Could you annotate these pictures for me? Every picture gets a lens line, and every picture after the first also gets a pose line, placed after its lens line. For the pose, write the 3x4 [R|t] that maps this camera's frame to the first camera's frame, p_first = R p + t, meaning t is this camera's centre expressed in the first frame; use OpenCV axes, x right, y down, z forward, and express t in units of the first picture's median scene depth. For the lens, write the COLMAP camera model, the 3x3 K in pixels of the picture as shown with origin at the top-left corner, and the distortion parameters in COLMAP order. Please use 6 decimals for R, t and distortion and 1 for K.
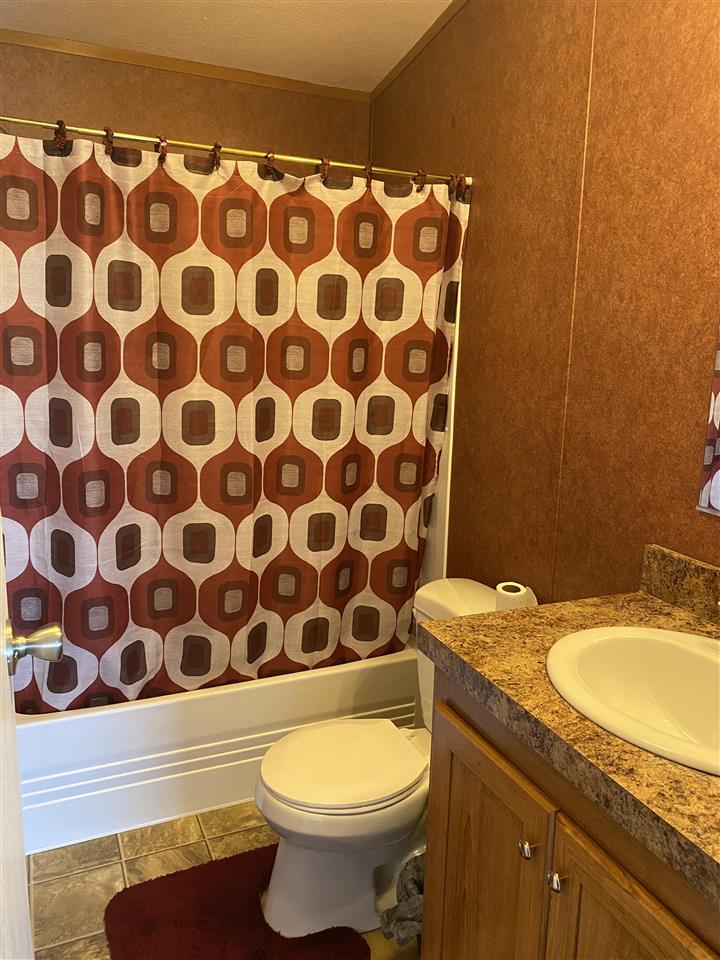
lens RADIAL K [[733.0, 0, 358.5], [0, 733.0, 478.3], [0, 0, 1]] dist [0.052305, -0.061114]
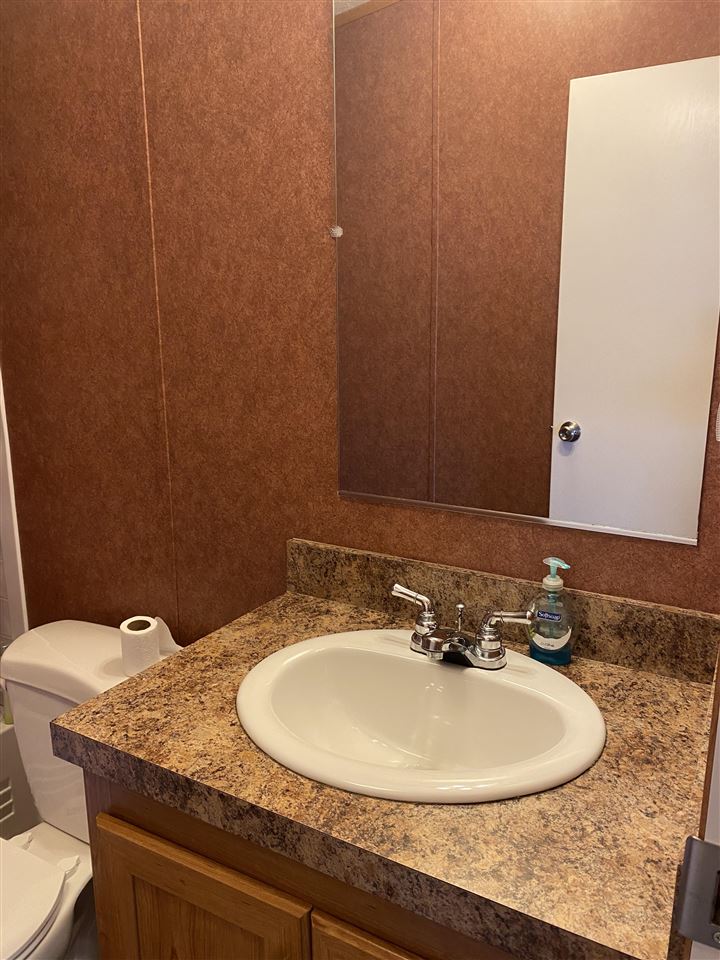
lens RADIAL K [[744.2, 0, 359.4], [0, 744.2, 472.7], [0, 0, 1]] dist [0.042746, -0.058625]
pose [[0.799611, -0.162495, 0.578116, -0.058254], [0.146908, 0.986374, 0.074053, -0.050096], [-0.582272, 0.025716, 0.812587, 0.218257]]
